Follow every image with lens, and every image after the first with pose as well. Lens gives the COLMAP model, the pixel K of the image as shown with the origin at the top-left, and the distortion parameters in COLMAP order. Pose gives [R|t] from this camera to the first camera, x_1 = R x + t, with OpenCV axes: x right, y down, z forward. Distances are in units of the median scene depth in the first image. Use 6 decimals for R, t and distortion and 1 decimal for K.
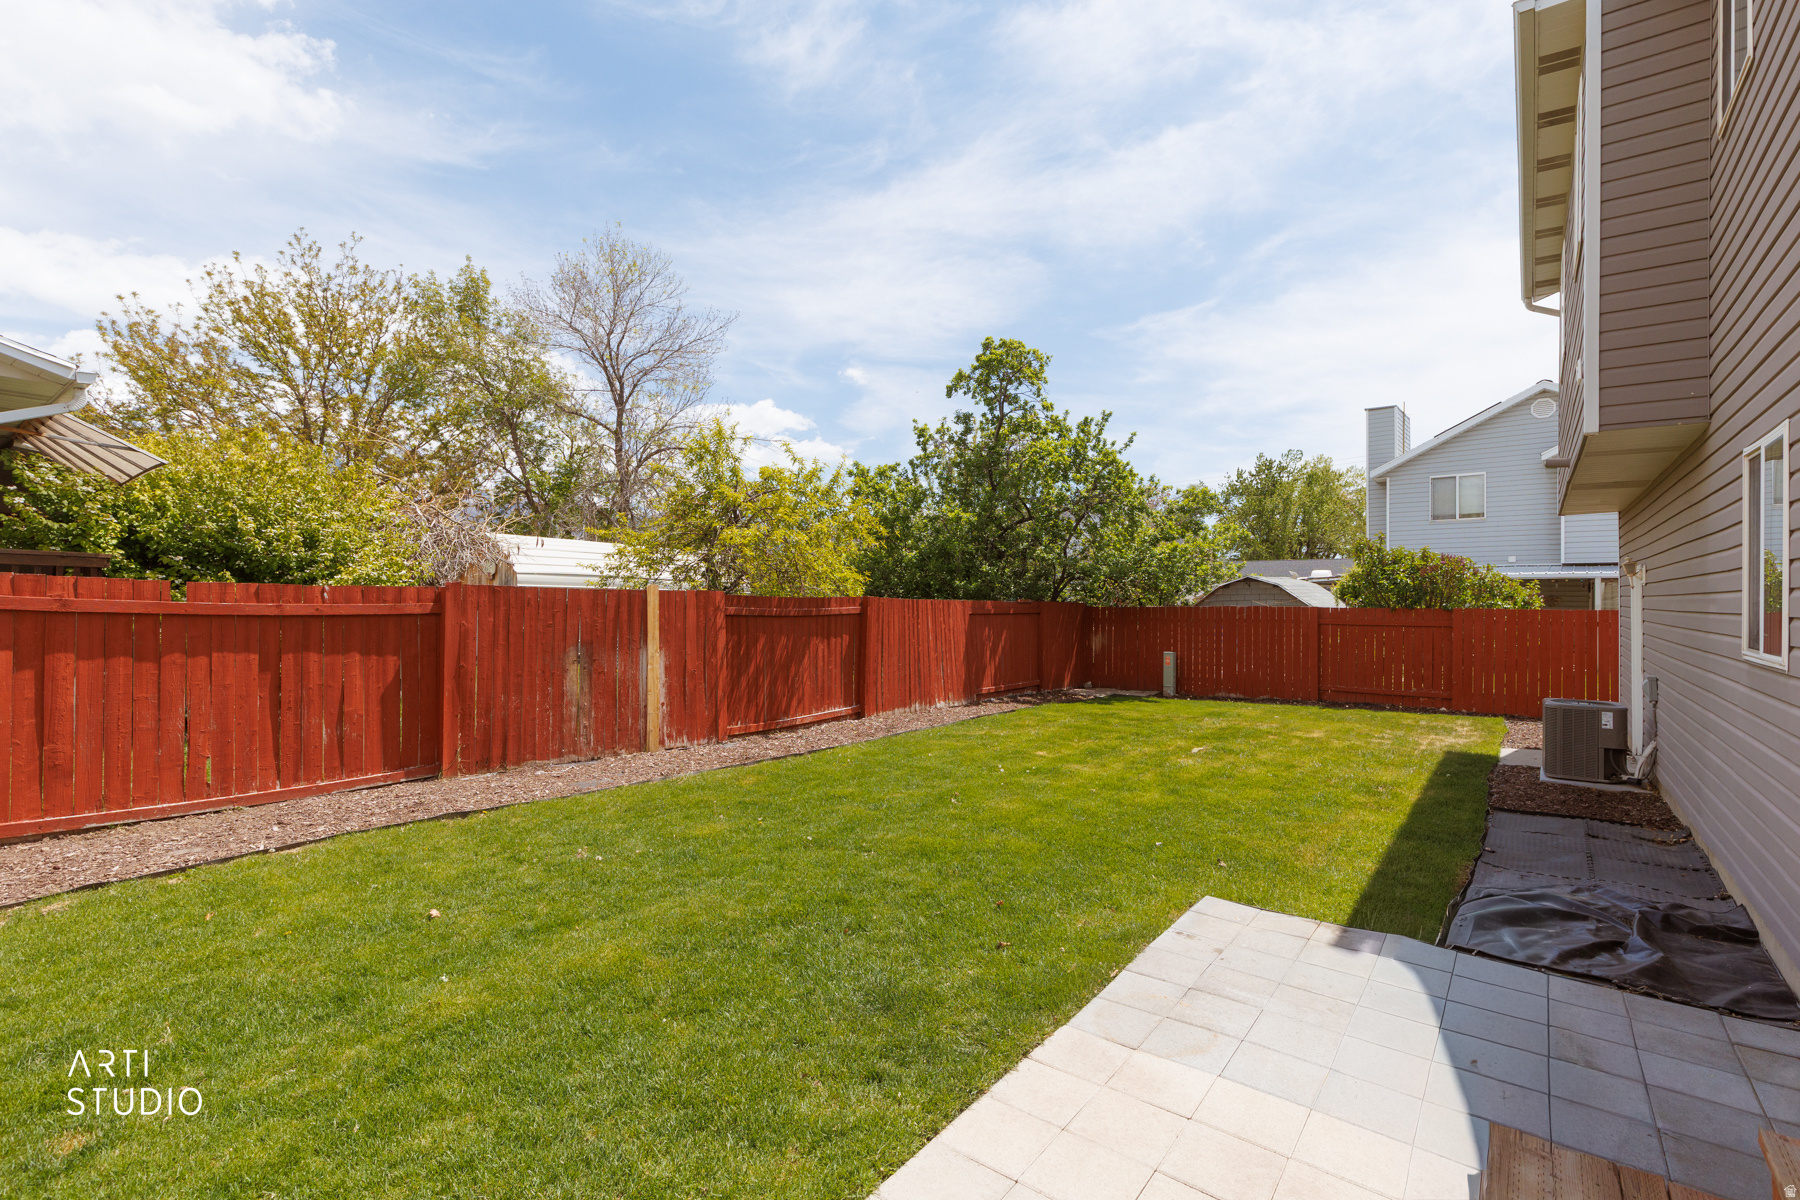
lens RADIAL K [[805.4, 0, 911.0], [0, 805.4, 594.1], [0, 0, 1]] dist [0.004570, -0.000554]
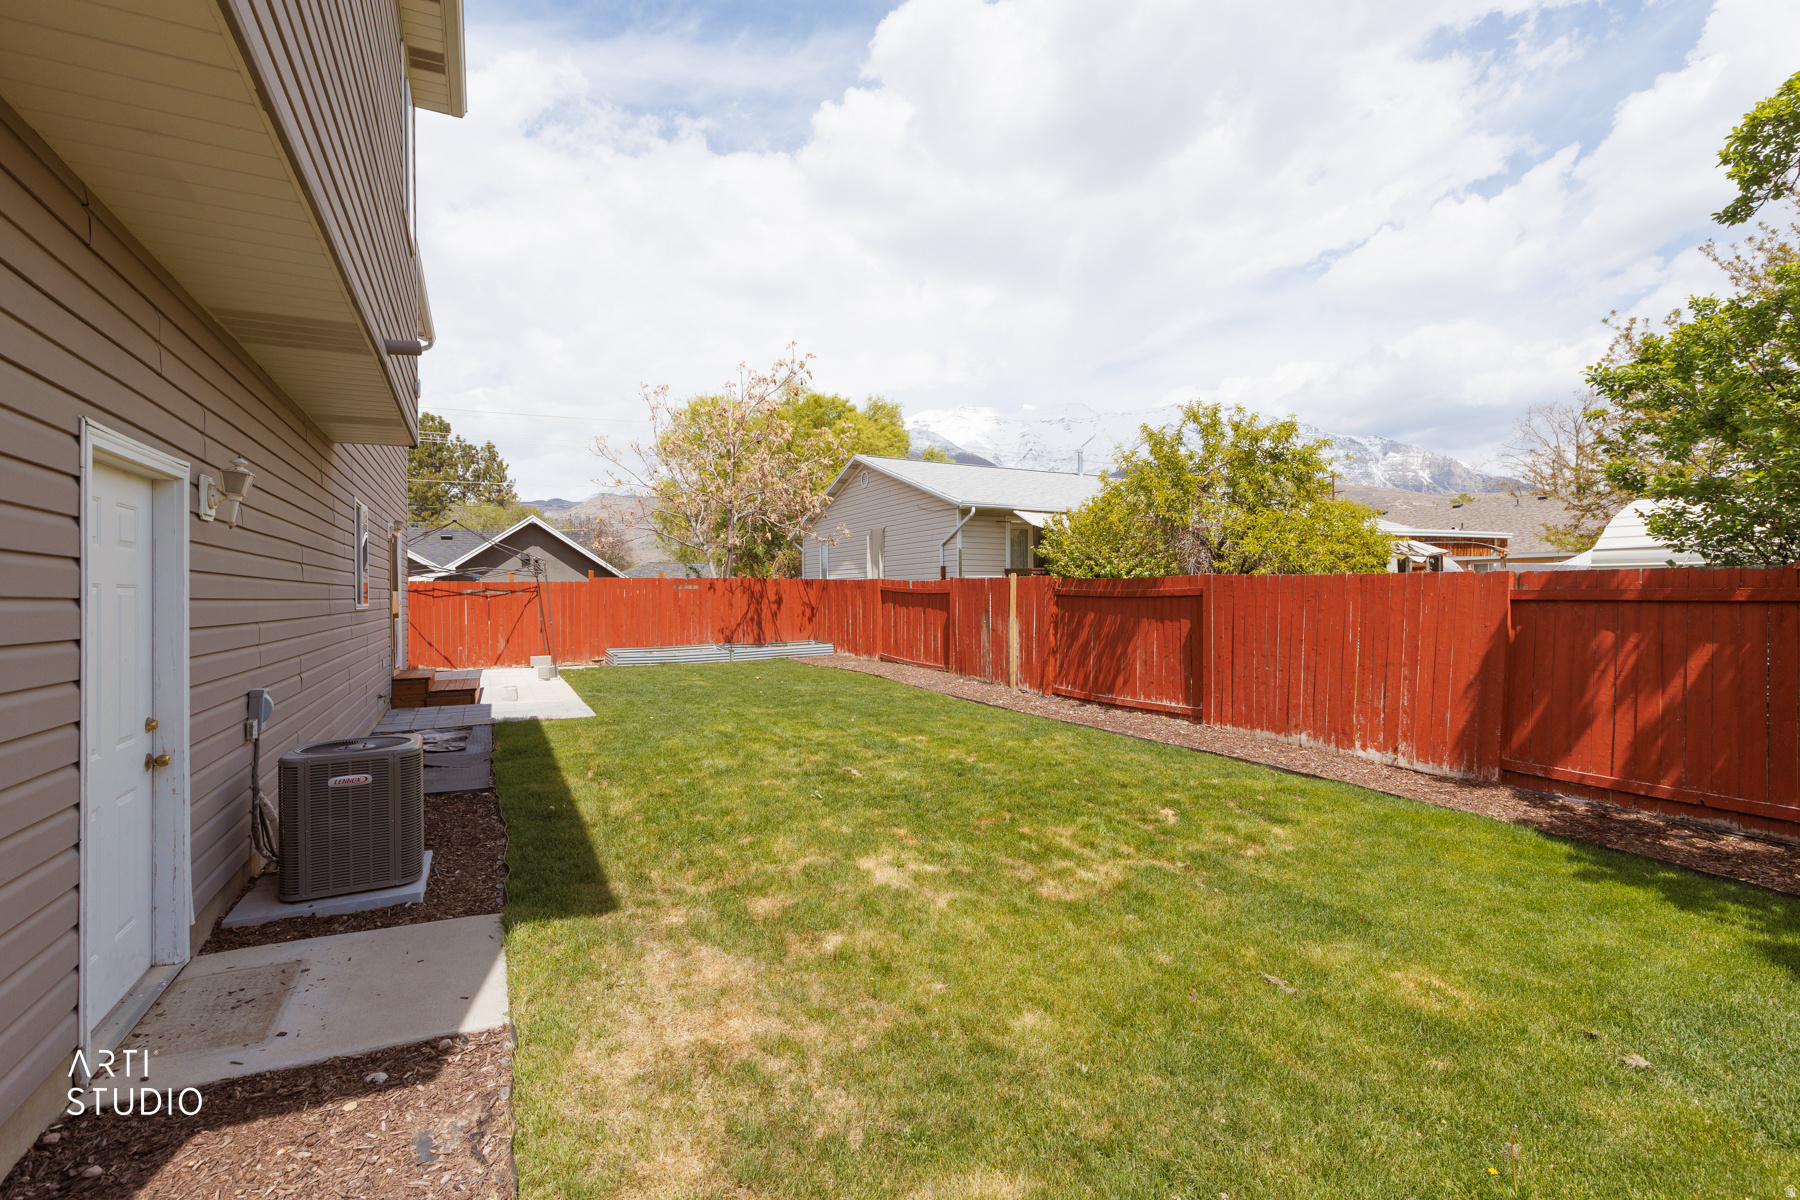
lens RADIAL K [[805.4, 0, 911.0], [0, 805.4, 594.1], [0, 0, 1]] dist [0.004570, -0.000554]
pose [[-0.417112, -0.002640, -0.908851, 0.895589], [0.011362, 0.999902, -0.008119, 0.029790], [0.908784, -0.013712, -0.417041, 1.201598]]
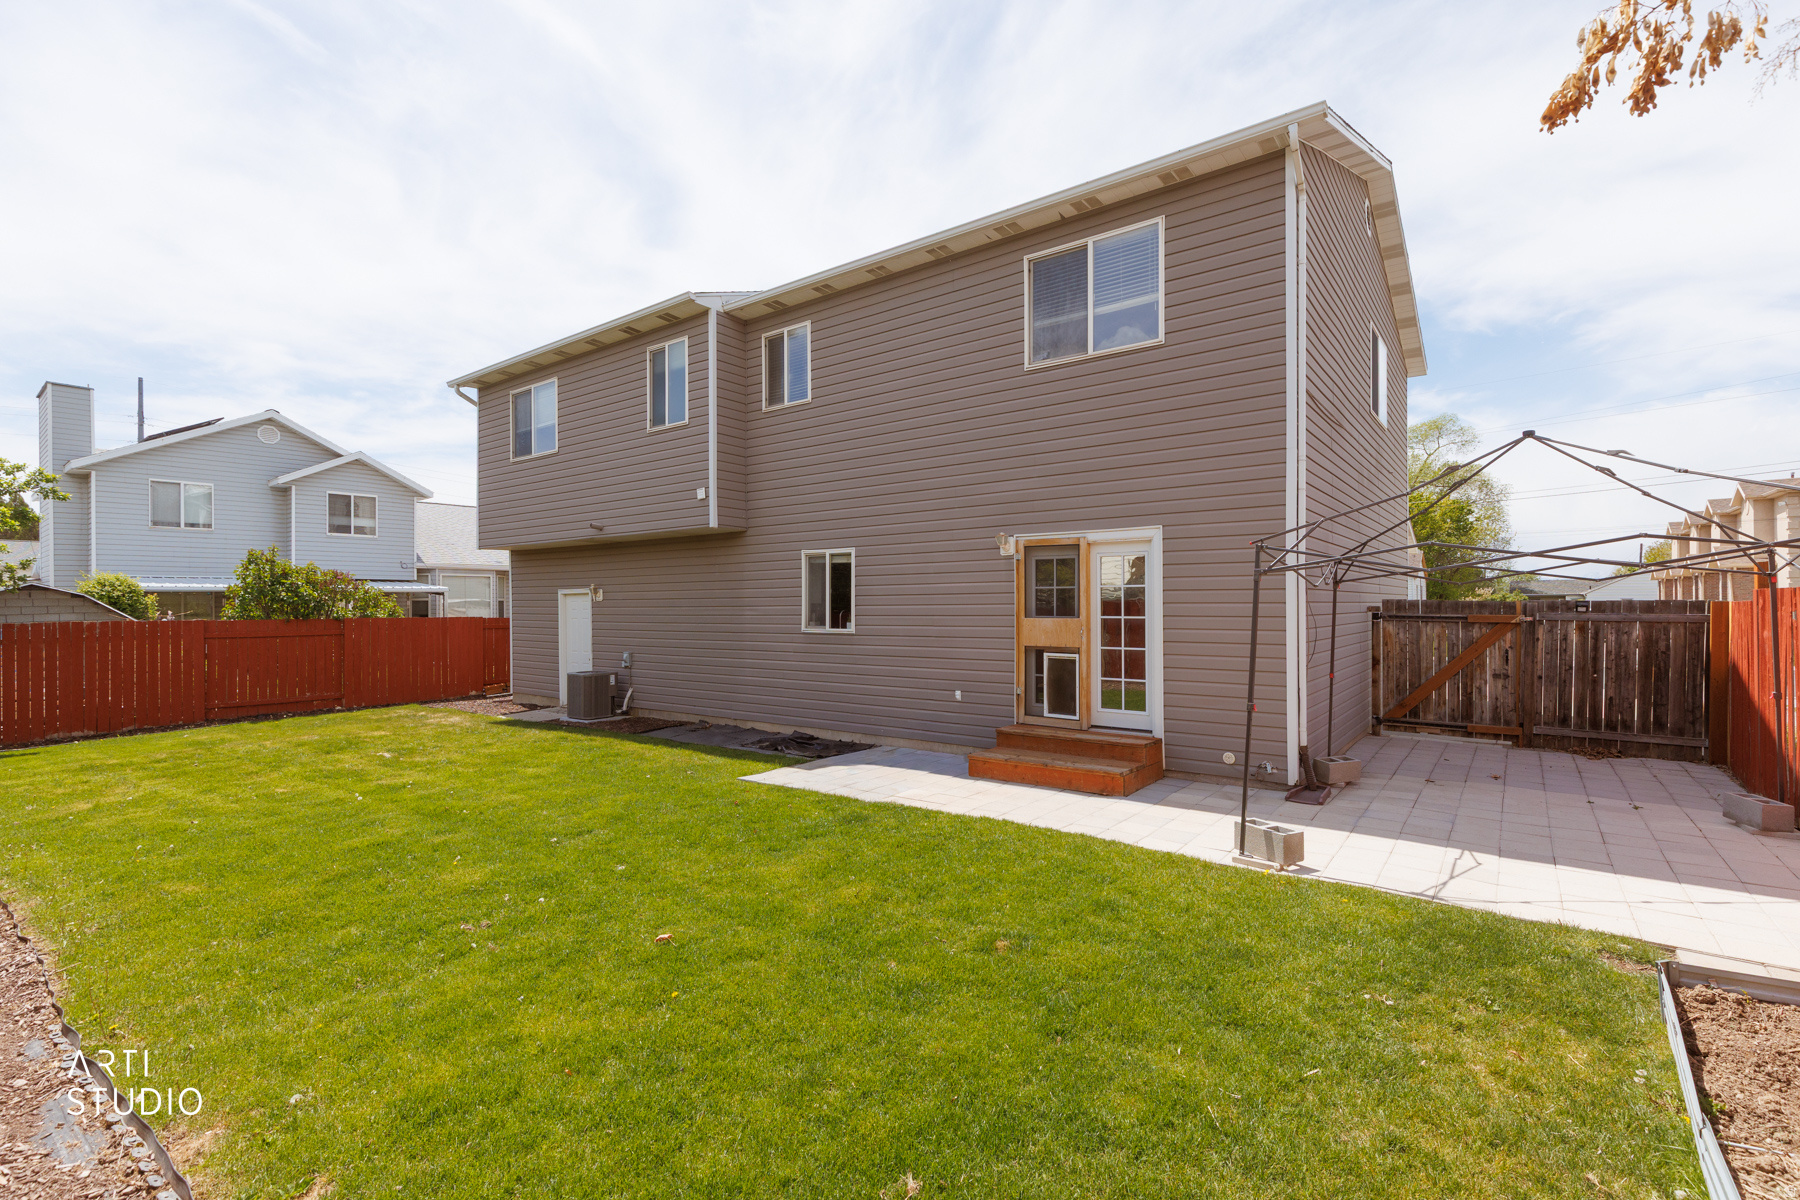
lens RADIAL K [[805.4, 0, 911.0], [0, 805.4, 594.1], [0, 0, 1]] dist [0.004570, -0.000554]
pose [[-0.016727, 0.010656, 0.999803, -0.628749], [-0.000717, 0.999943, -0.010670, -0.005990], [-0.999860, -0.000896, -0.016719, 0.283437]]
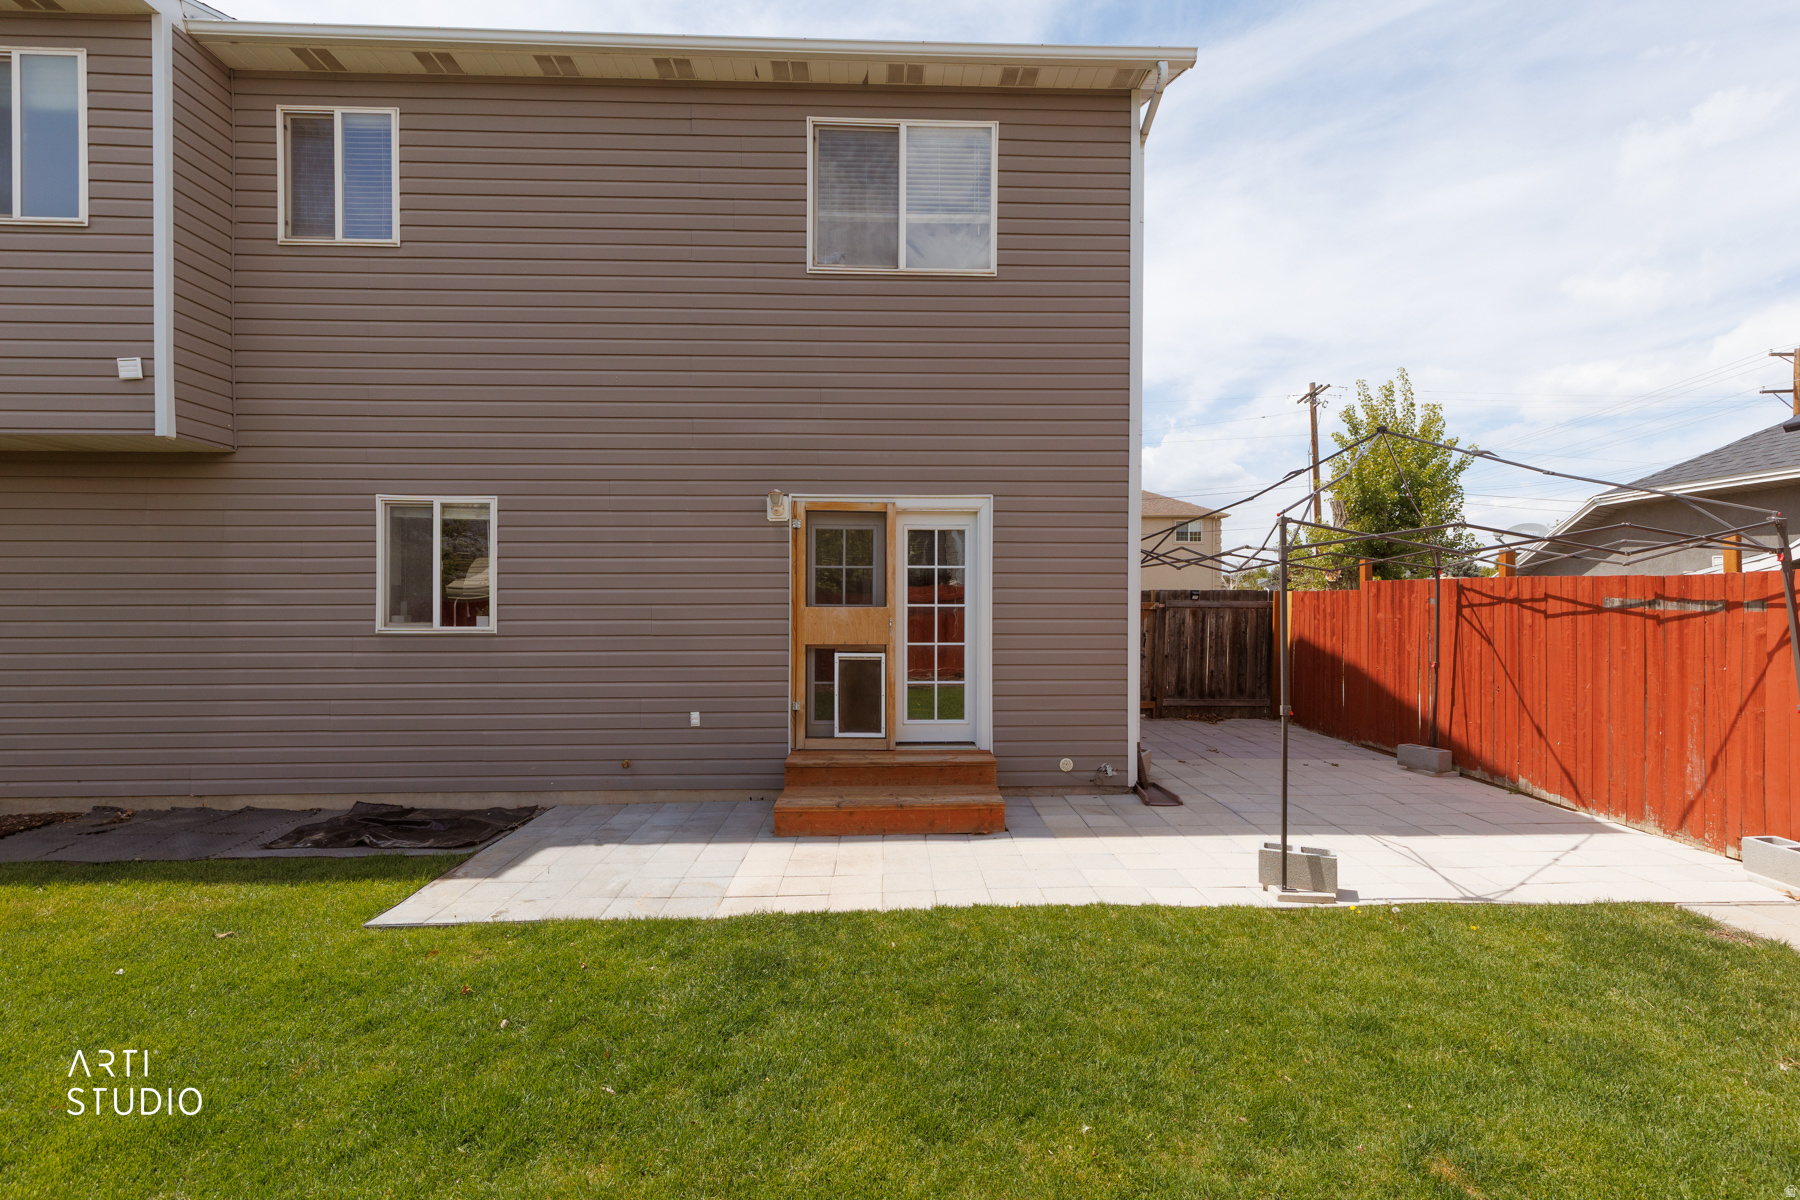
lens RADIAL K [[805.4, 0, 911.0], [0, 805.4, 594.1], [0, 0, 1]] dist [0.004570, -0.000554]
pose [[-0.639717, -0.003660, 0.768602, -0.316201], [-0.006824, 0.999976, -0.000918, -0.000048], [-0.768580, -0.005832, -0.639727, 0.489556]]
